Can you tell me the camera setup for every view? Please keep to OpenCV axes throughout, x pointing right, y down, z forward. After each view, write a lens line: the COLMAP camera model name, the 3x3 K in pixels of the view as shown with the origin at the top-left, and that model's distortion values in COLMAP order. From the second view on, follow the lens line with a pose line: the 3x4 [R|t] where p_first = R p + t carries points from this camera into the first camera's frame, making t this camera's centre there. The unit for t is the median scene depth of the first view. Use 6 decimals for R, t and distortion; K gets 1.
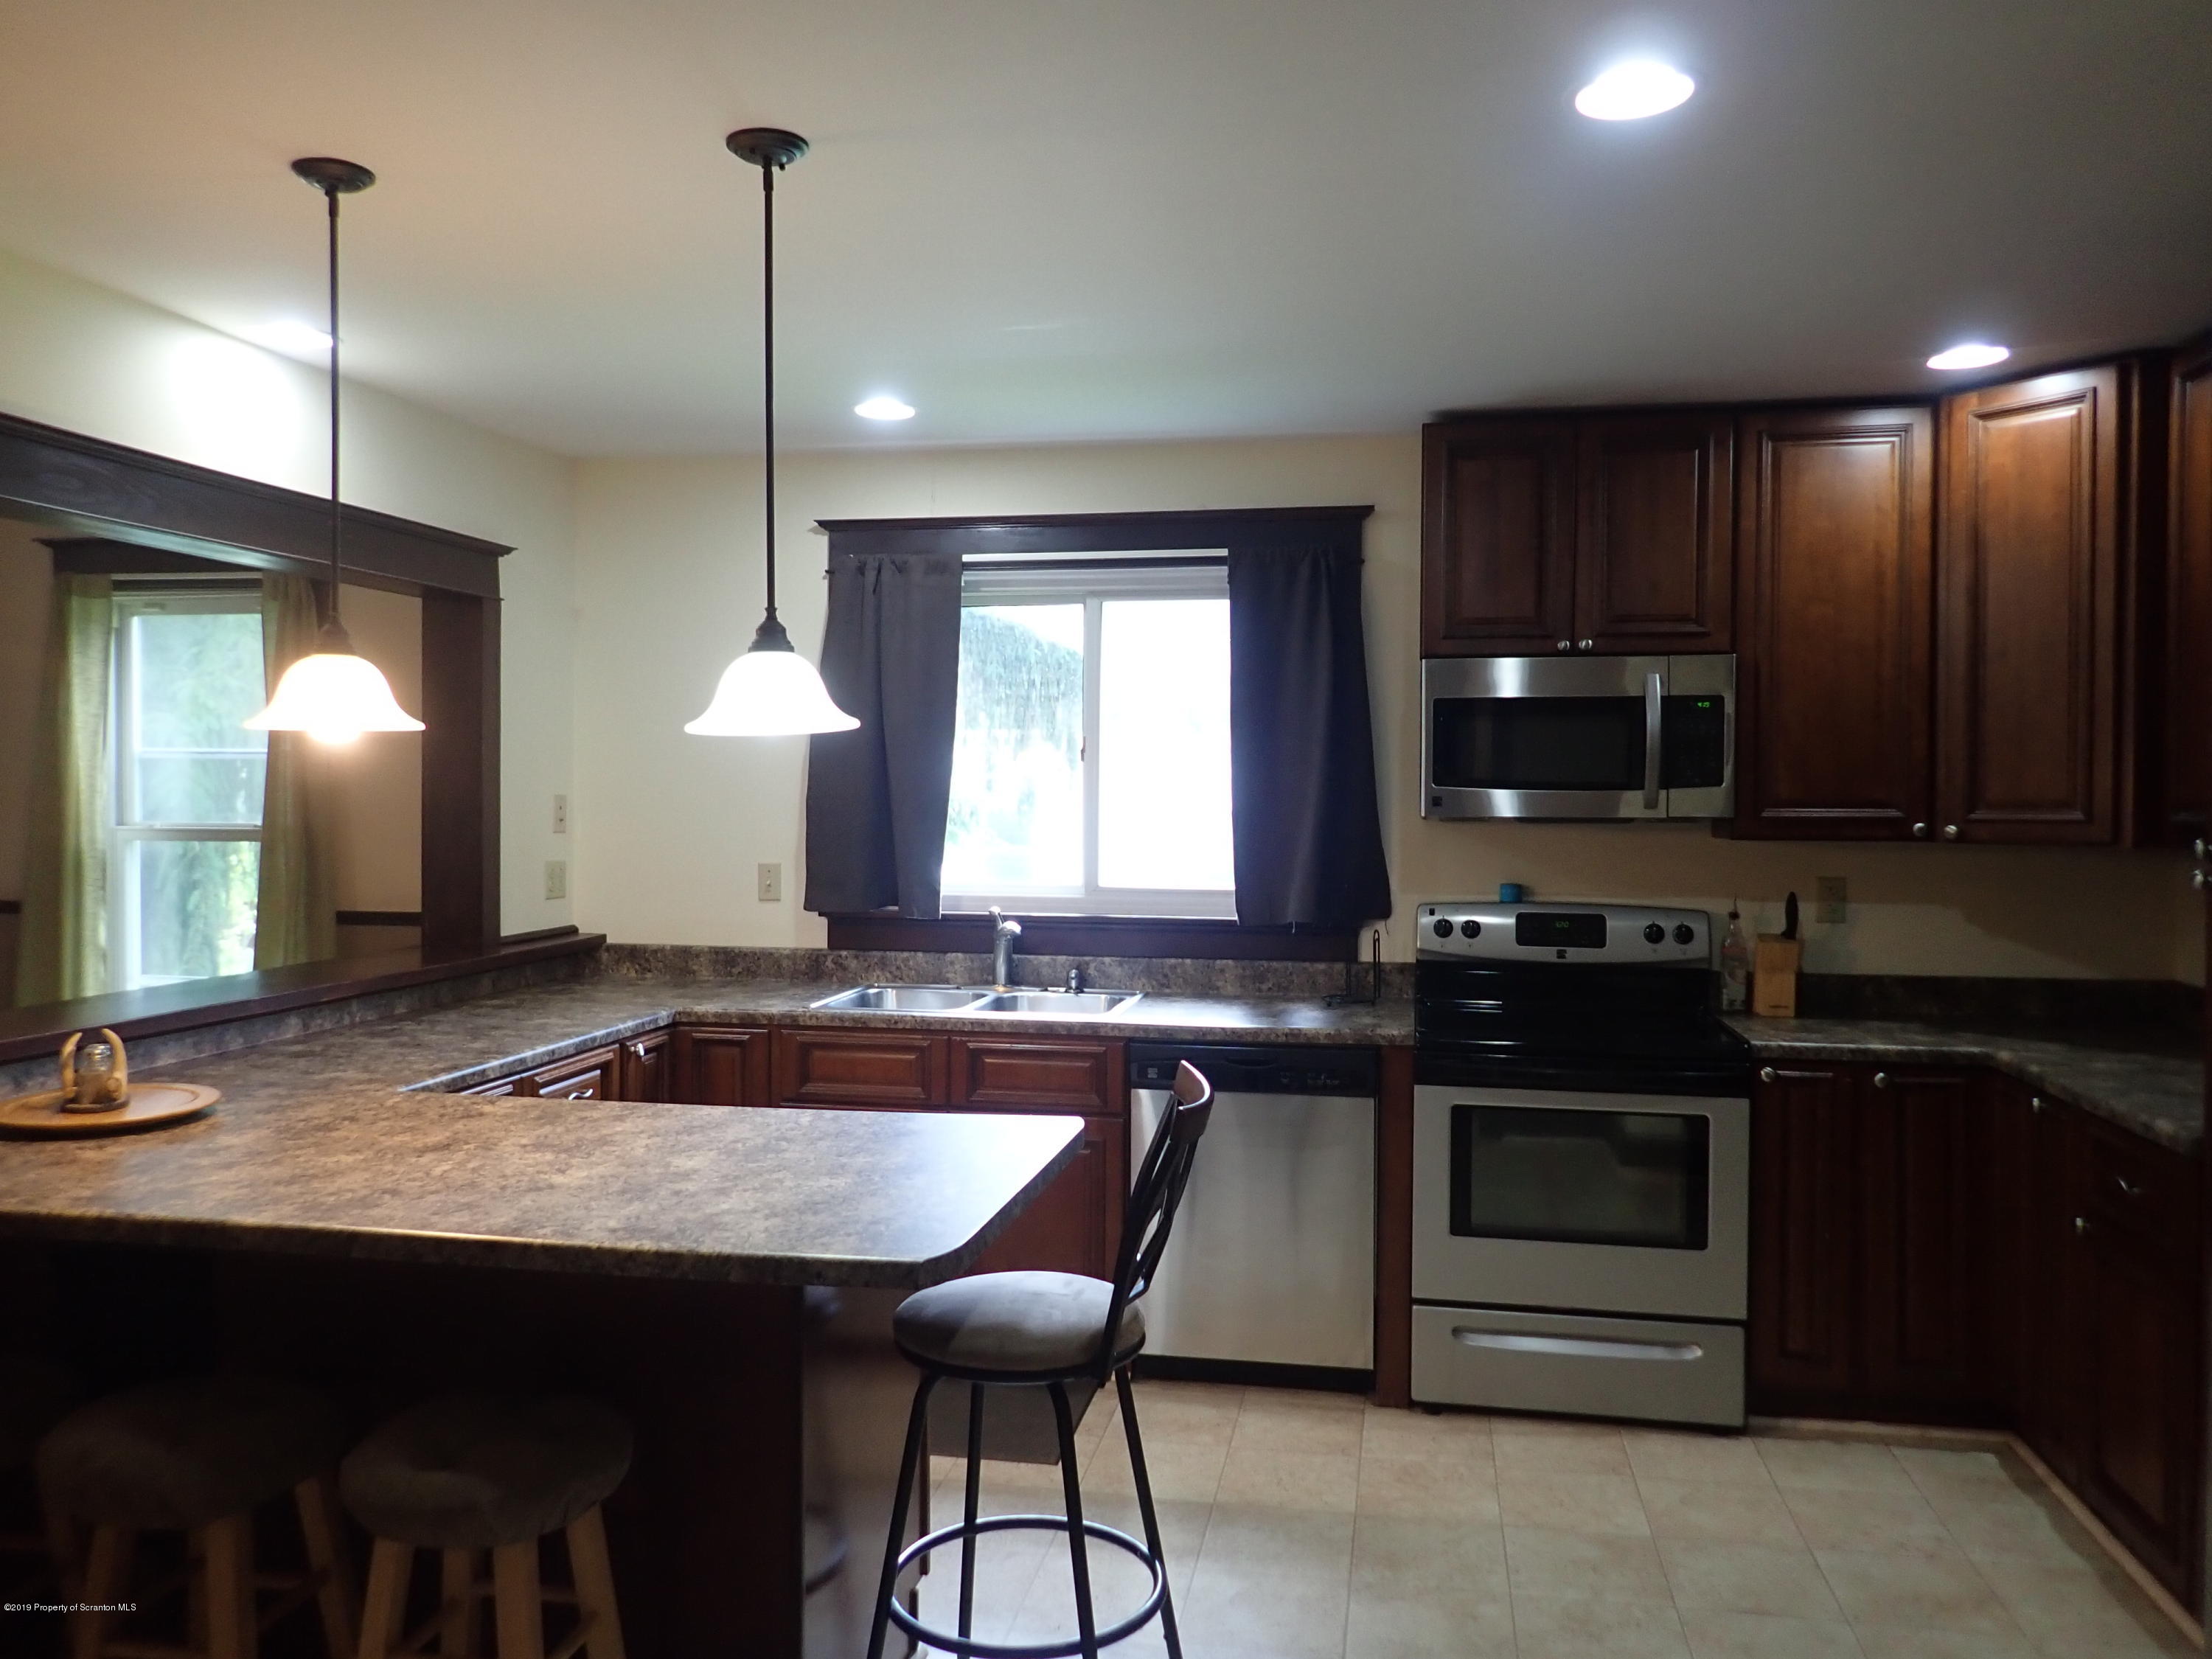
lens RADIAL K [[1655.1, 0, 1096.3], [0, 1655.1, 823.3], [0, 0, 1]] dist [0.008398, -0.002461]
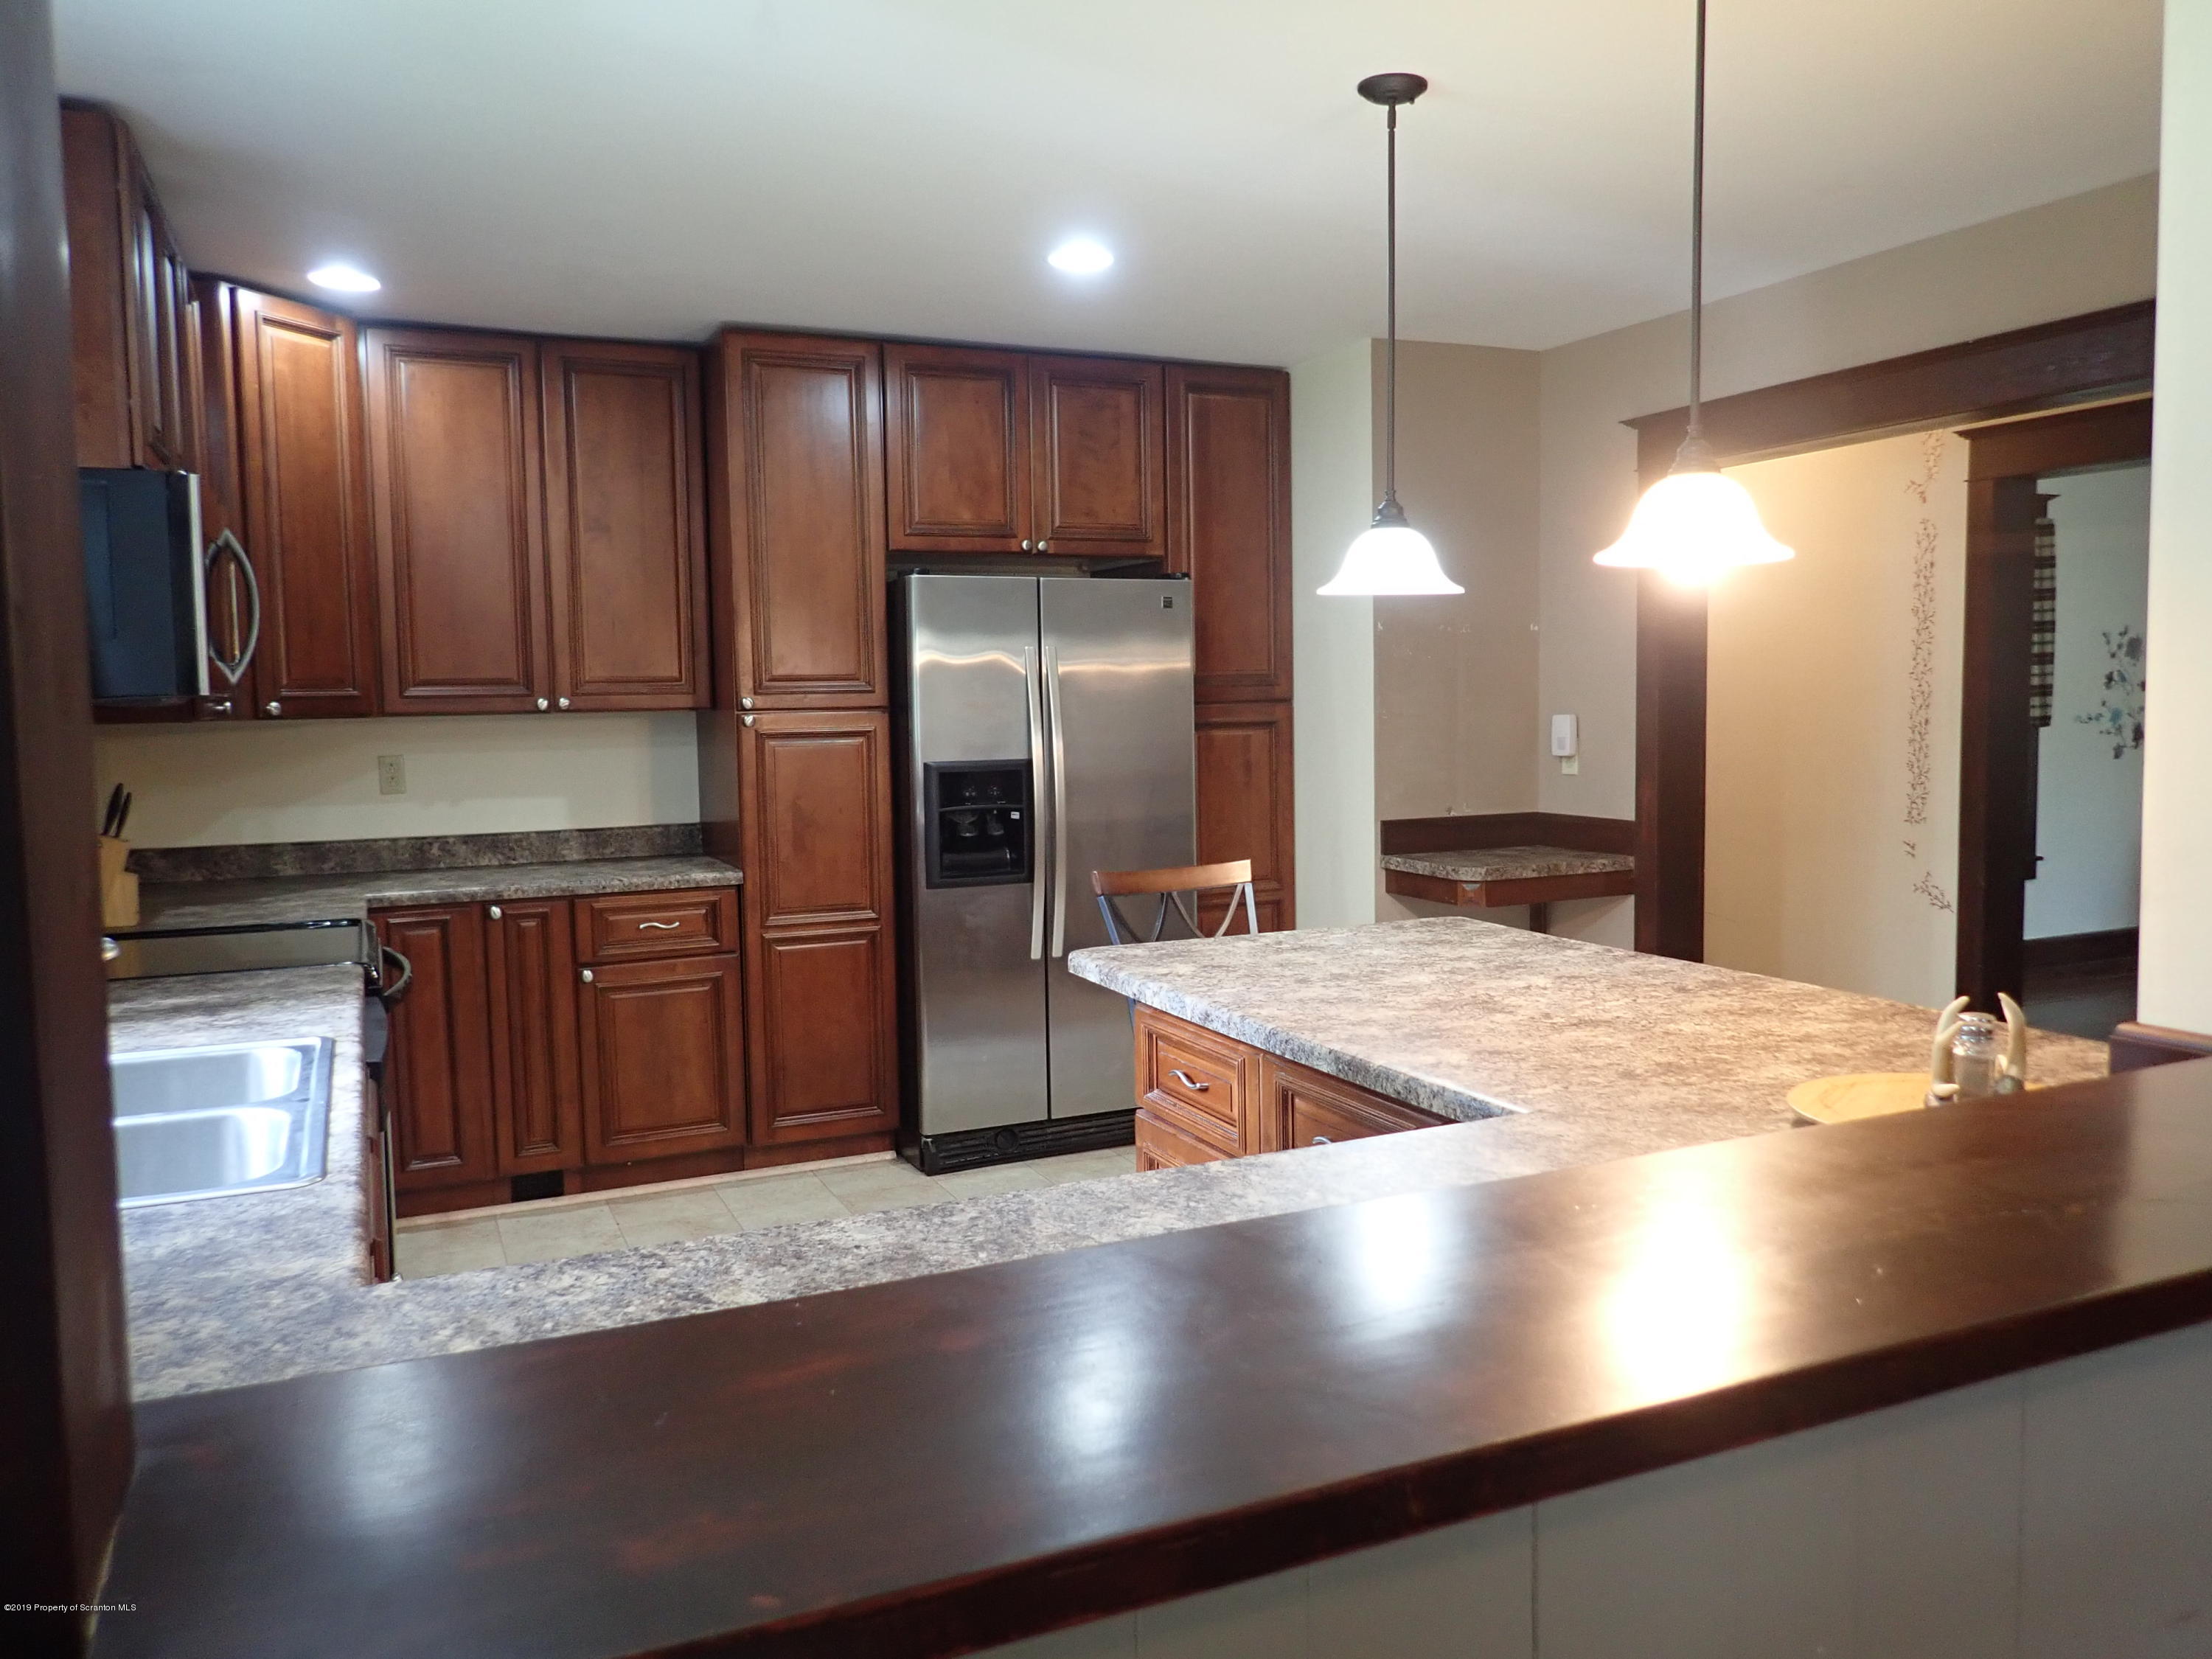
lens RADIAL K [[1655.1, 0, 1093.8], [0, 1655.1, 827.0], [0, 0, 1]] dist [0.008398, -0.002461]
pose [[-0.579533, -0.055592, 0.813050, -0.784699], [0.030734, 0.995470, 0.089971, -0.003791], [-0.814369, 0.077129, -0.575200, 1.395763]]
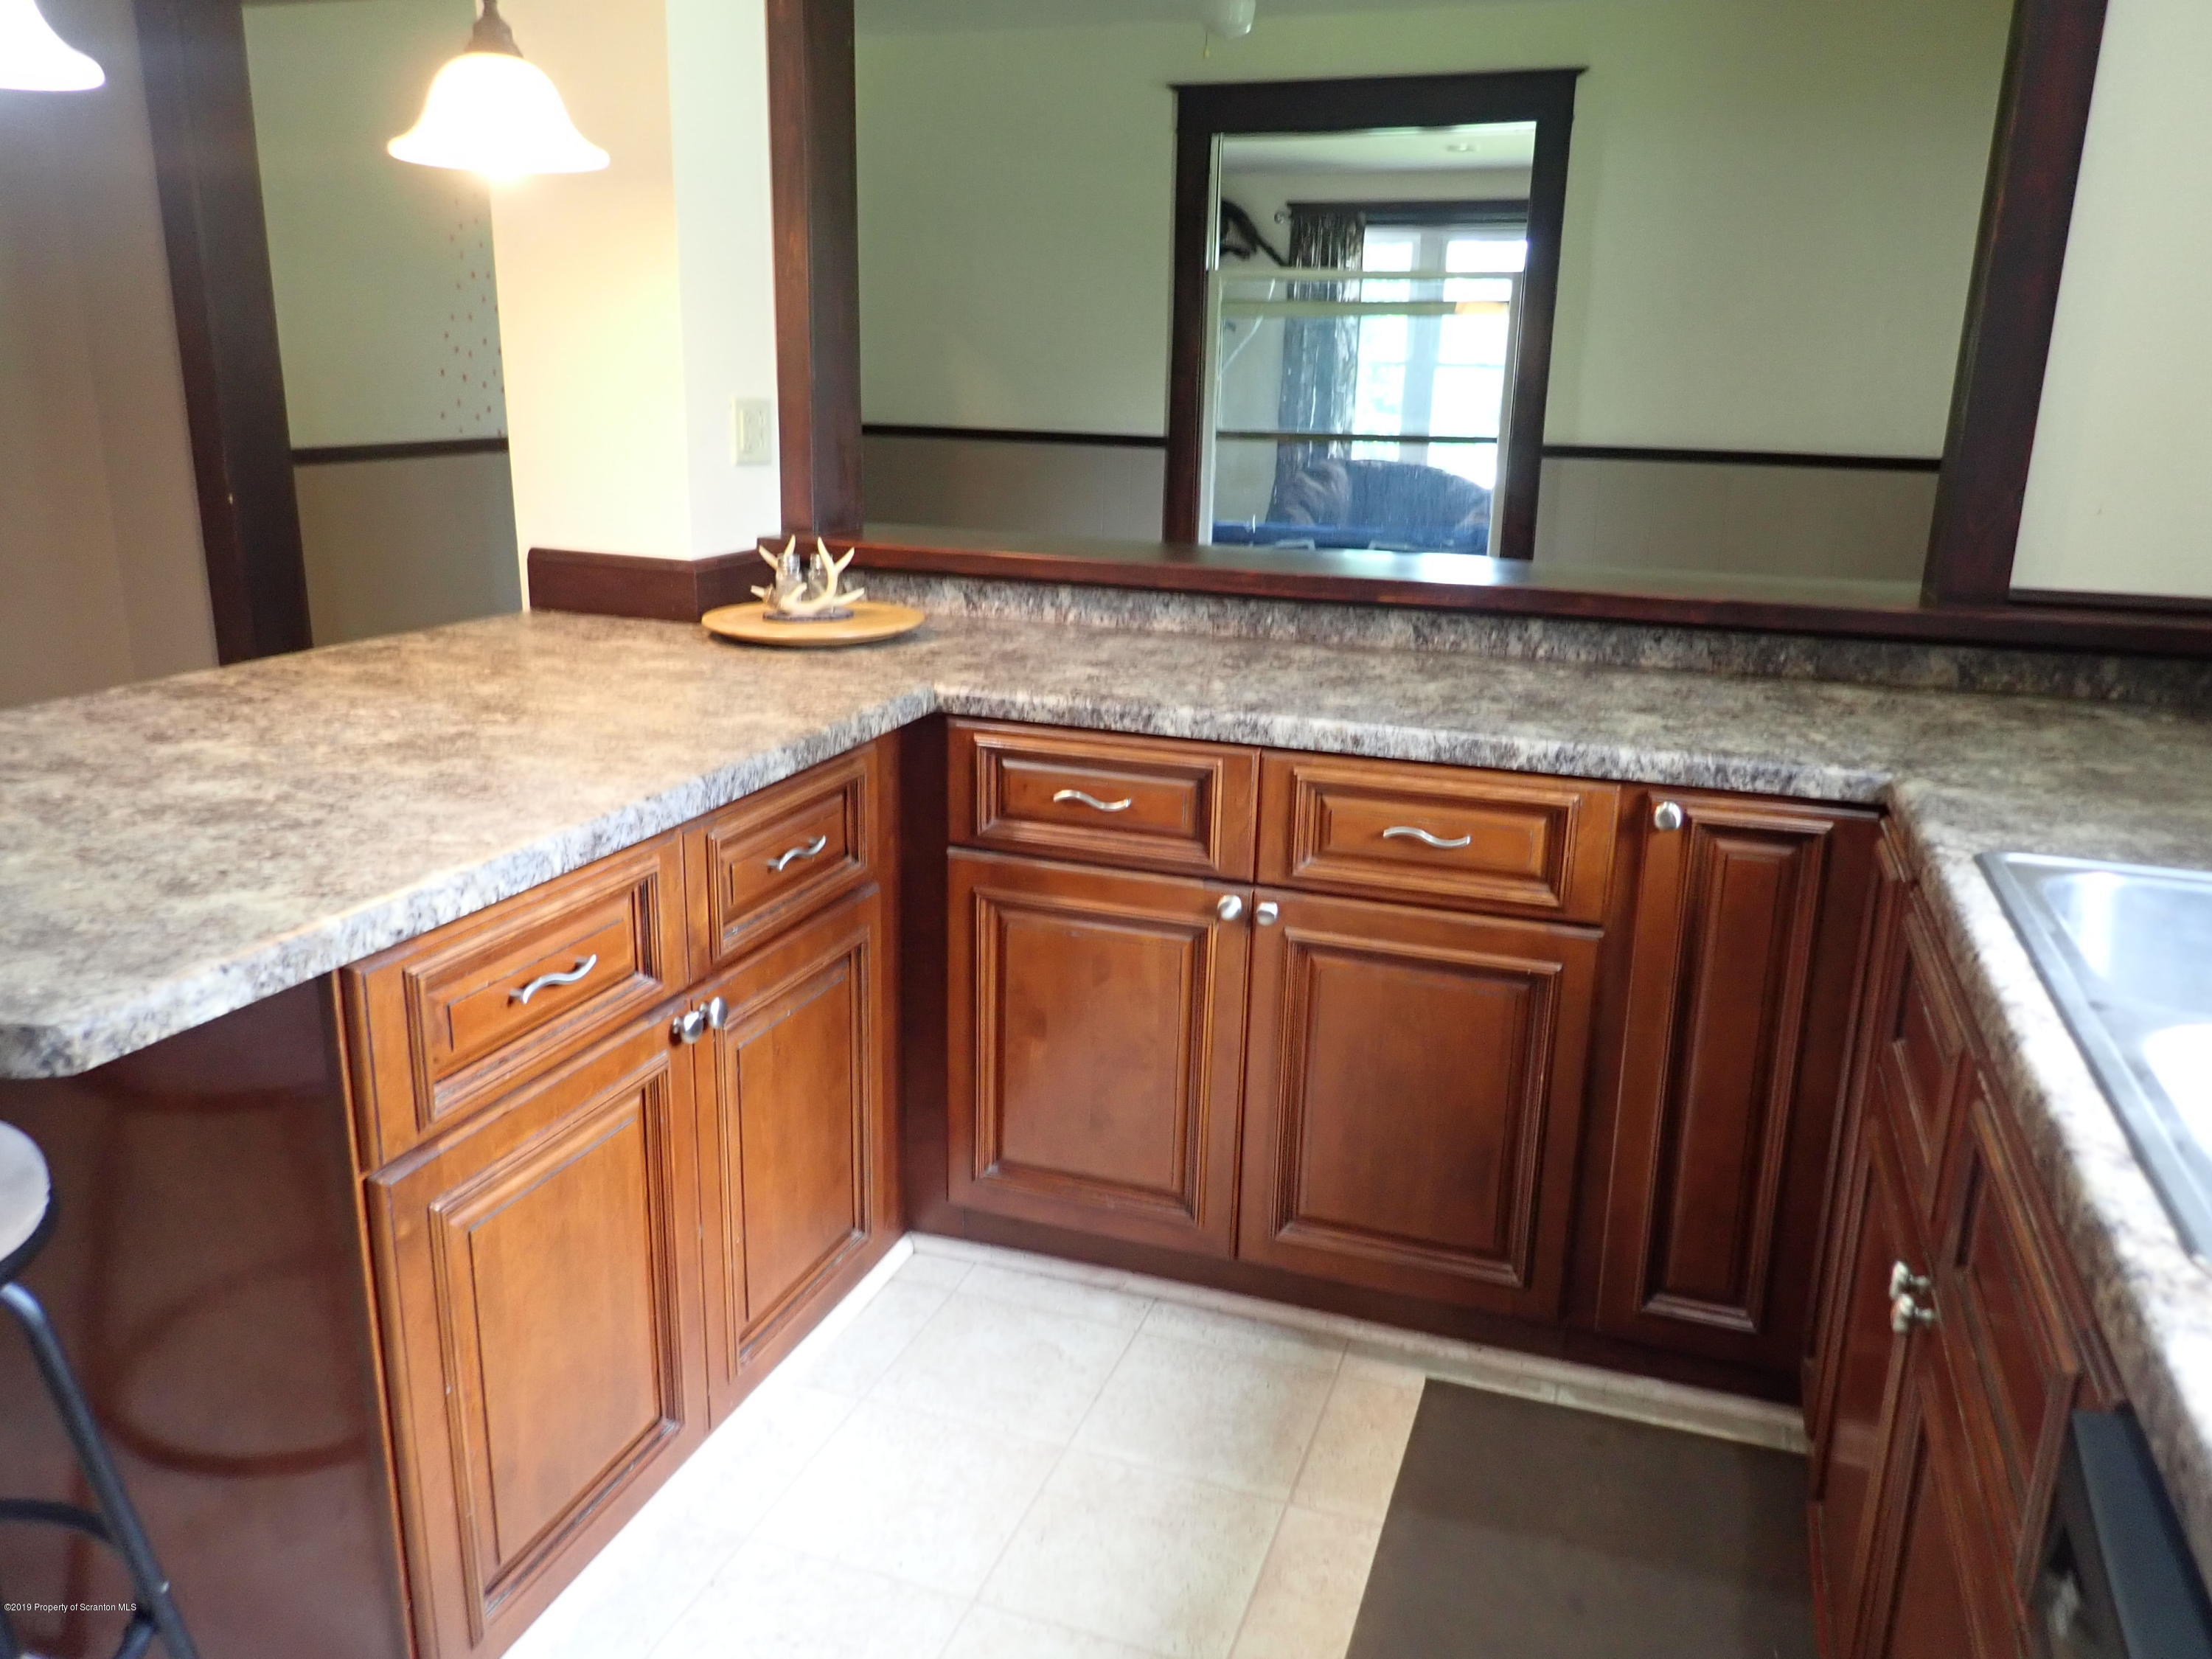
lens RADIAL K [[1655.1, 0, 1106.0], [0, 1655.1, 820.1], [0, 0, 1]] dist [0.008398, -0.002461]
pose [[-0.143824, 0.265577, -0.953301, 0.284311], [-0.038993, 0.961048, 0.273617, 0.009559], [0.988835, 0.076525, -0.127866, 1.118818]]
